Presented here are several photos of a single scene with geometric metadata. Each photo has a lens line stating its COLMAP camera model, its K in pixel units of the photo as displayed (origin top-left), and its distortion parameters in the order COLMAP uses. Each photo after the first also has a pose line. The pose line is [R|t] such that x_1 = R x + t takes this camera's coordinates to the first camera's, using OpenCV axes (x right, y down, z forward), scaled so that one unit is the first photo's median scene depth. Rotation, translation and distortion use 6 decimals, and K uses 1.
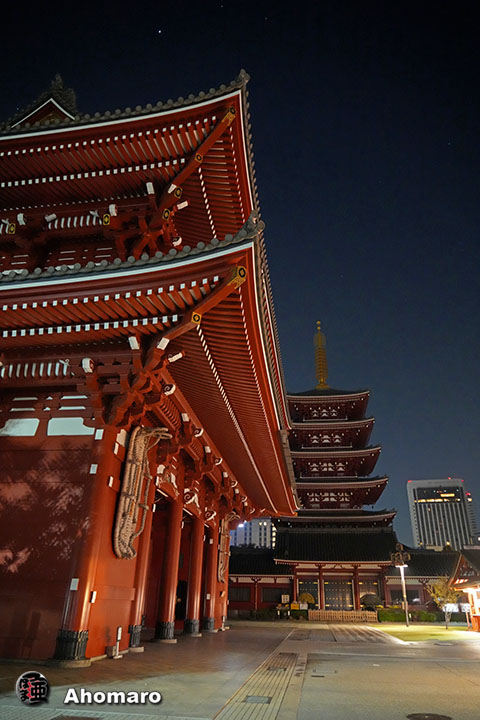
lens RADIAL K [[483.2, 0, 240.0], [0, 483.2, 360.0], [0, 0, 1]] dist [-0.032505, 0.002989]
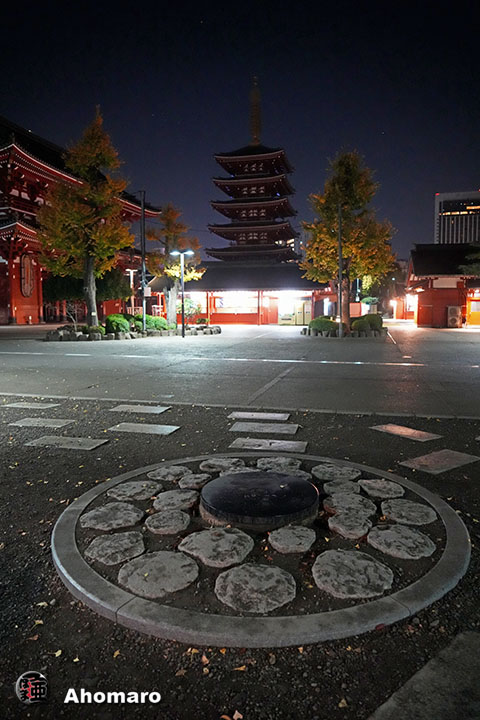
lens RADIAL K [[501.1, 0, 247.1], [0, 501.1, 364.6], [0, 0, 1]] dist [-0.059428, 0.037986]
pose [[0.996286, -0.018212, -0.084161, 0.229628], [0.061156, 0.837711, 0.542679, -0.141625], [0.060619, -0.545810, 0.835713, -0.297365]]
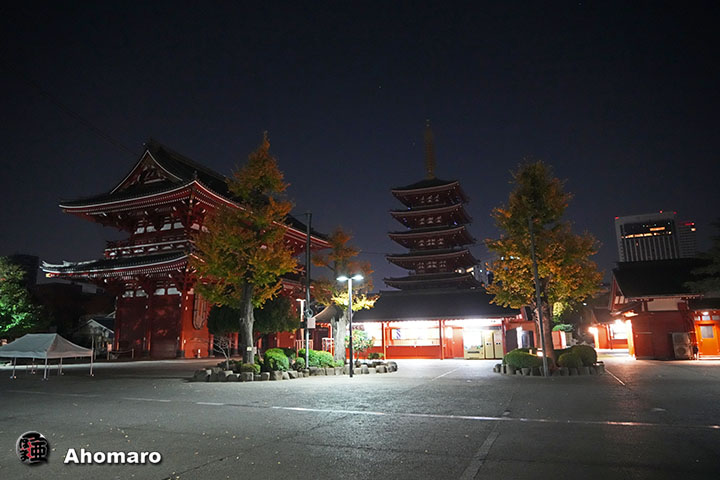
lens RADIAL K [[501.1, 0, 361.1], [0, 501.1, 230.3], [0, 0, 1]] dist [-0.059428, 0.037986]
pose [[0.976434, -0.082869, -0.199273, 0.227692], [0.129440, 0.963706, 0.233487, -0.126489], [0.172692, -0.253779, 0.951721, -0.265053]]
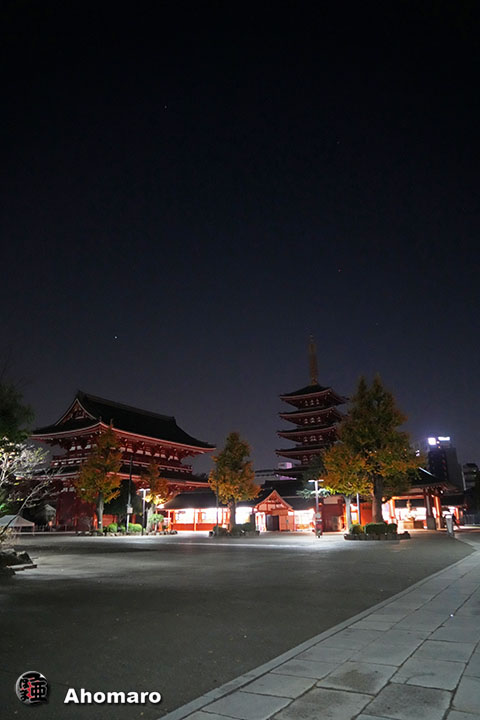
lens RADIAL K [[483.2, 0, 240.0], [0, 483.2, 360.0], [0, 0, 1]] dist [-0.032505, 0.002989]
pose [[0.935853, -0.144240, -0.321519, 0.427429], [0.187206, 0.976494, 0.106830, -0.208436], [0.298552, -0.160167, 0.940858, -0.447730]]
